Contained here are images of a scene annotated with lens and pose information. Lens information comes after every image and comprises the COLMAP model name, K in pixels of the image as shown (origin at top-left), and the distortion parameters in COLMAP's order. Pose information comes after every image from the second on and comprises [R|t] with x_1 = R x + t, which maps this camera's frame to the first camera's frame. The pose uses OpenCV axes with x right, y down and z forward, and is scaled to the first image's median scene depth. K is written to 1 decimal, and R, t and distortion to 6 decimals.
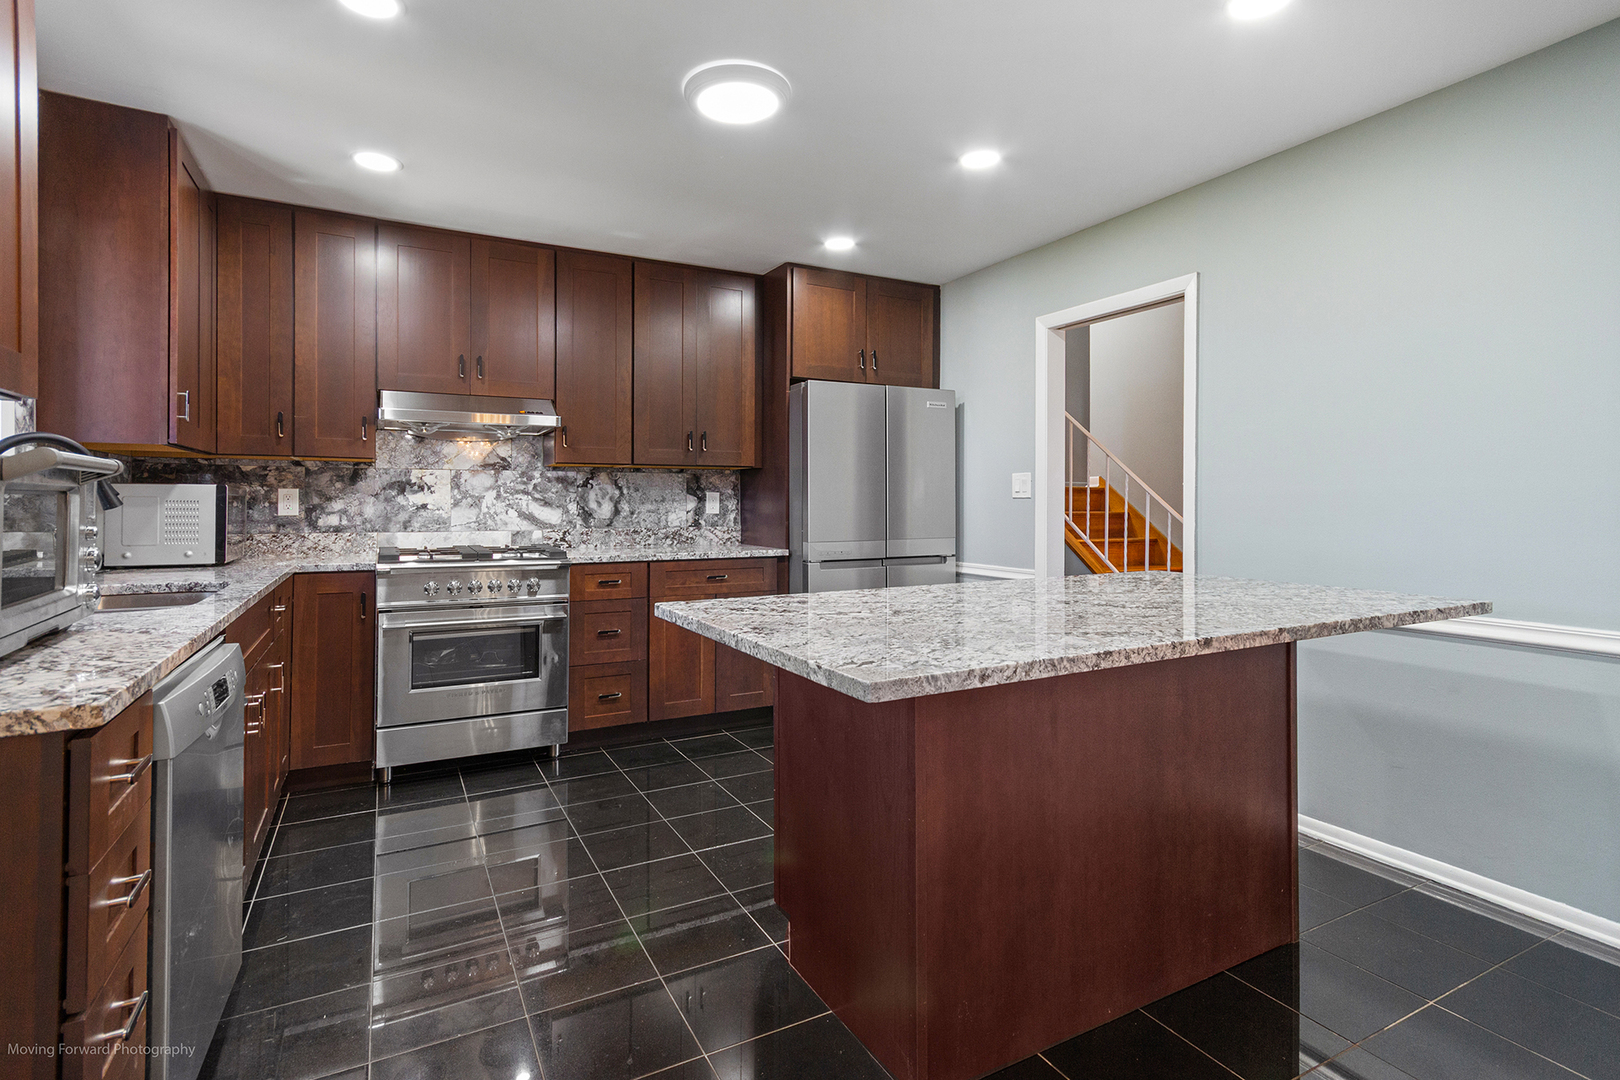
lens RADIAL K [[757.8, 0, 771.0], [0, 757.8, 496.2], [0, 0, 1]] dist [-0.000674, 0.001538]
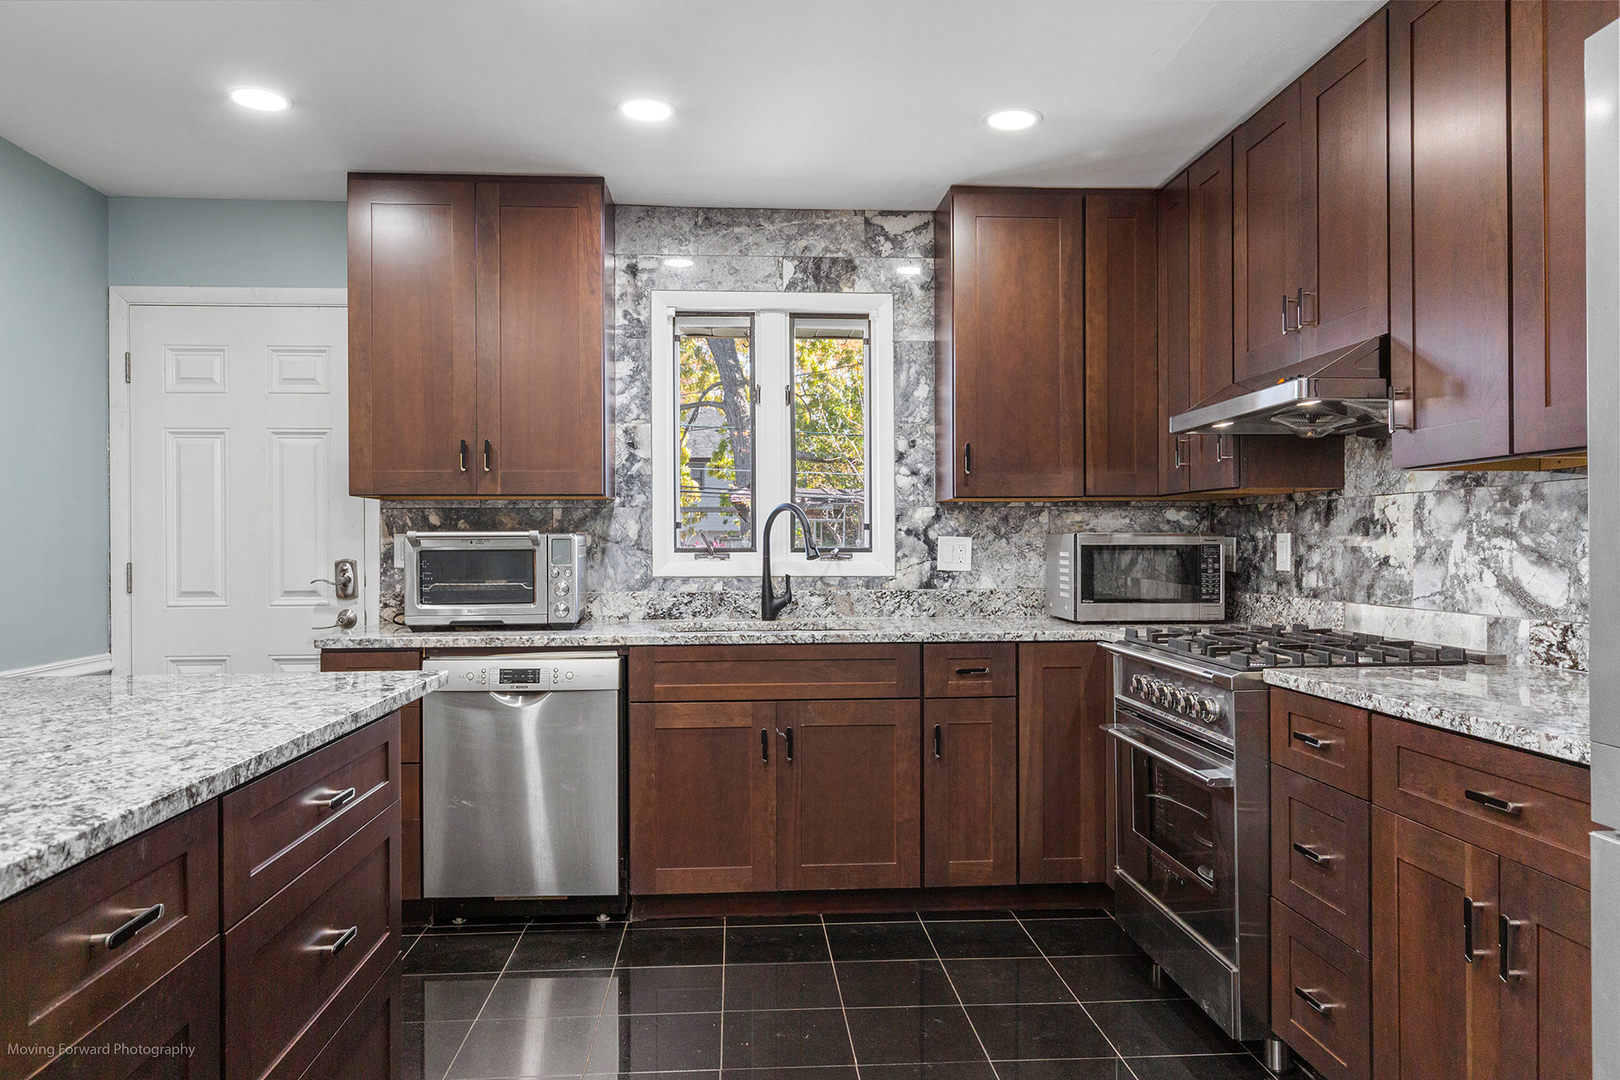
lens RADIAL K [[1121.6, 0, 814.0], [0, 1121.6, 547.3], [0, 0, 1]] dist [-0.012301, -0.000741]
pose [[-0.388183, 0.003064, -0.921577, 0.449563], [0.009481, 0.999955, -0.000669, -0.000023], [0.921534, -0.008997, -0.388194, 0.886182]]
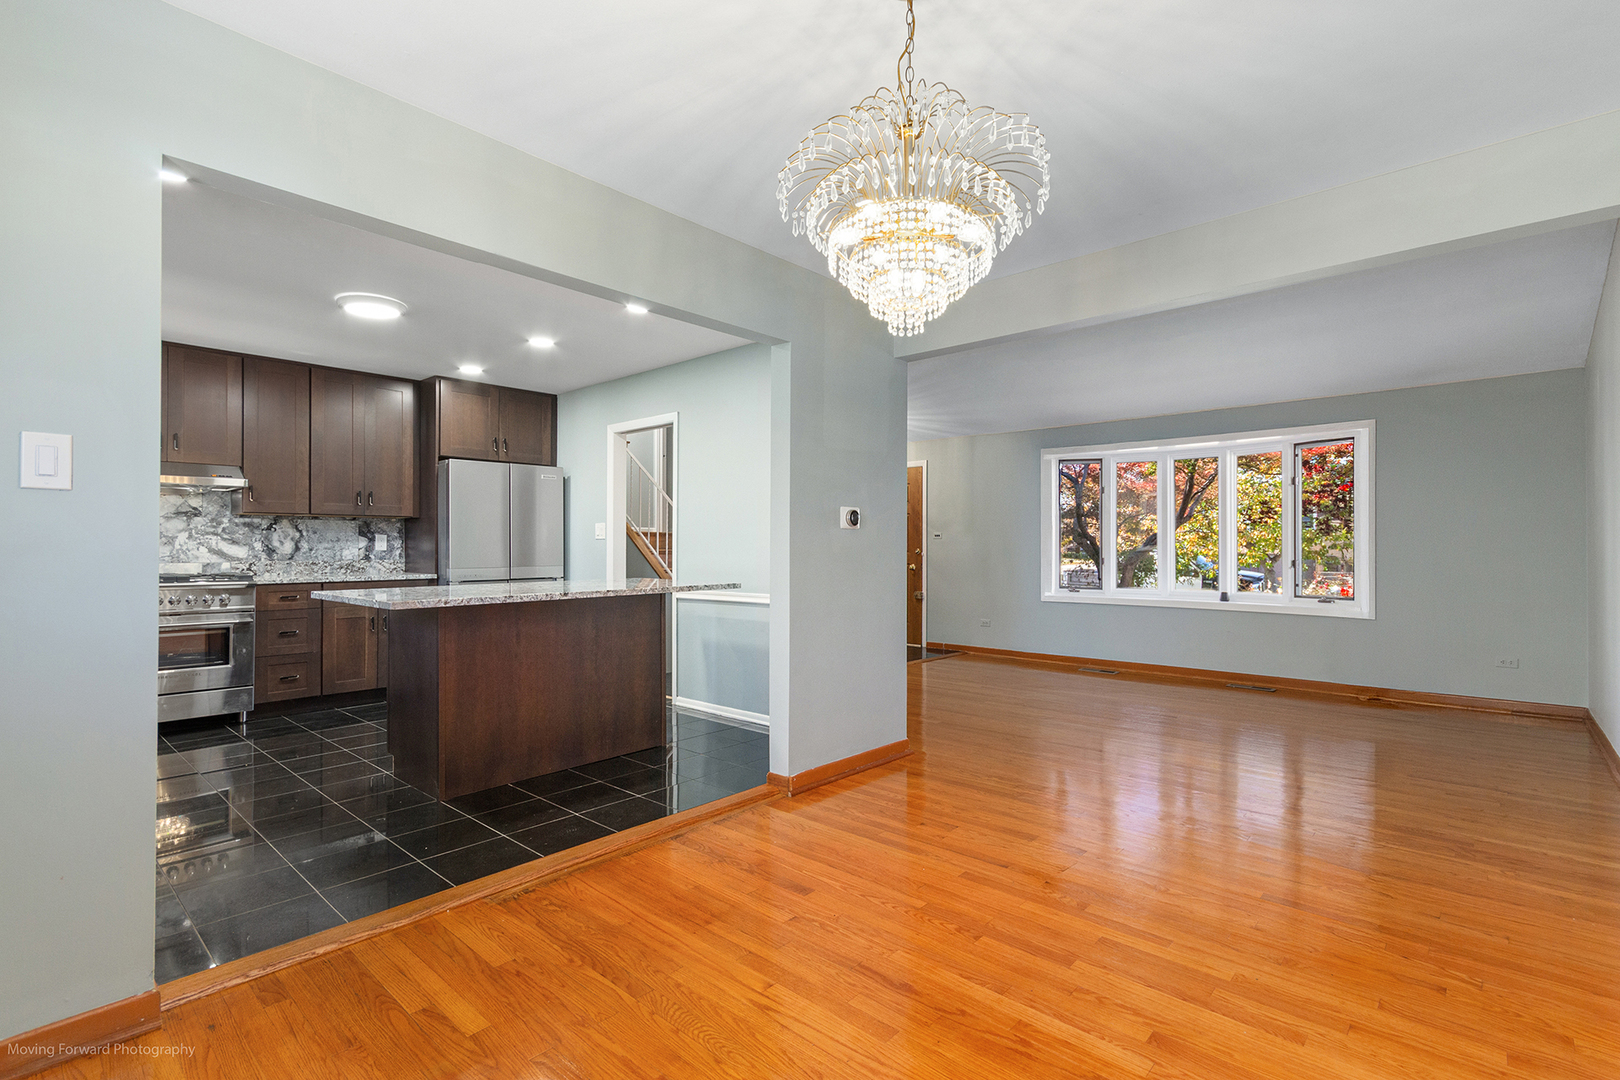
lens RADIAL K [[757.8, 0, 816.6], [0, 757.8, 543.2], [0, 0, 1]] dist [-0.000674, 0.001538]
pose [[0.928953, 0.001136, 0.370196, 0.164366], [-0.001492, 0.999999, 0.000675, 0.008967], [-0.370195, -0.001180, 0.928953, -0.628056]]
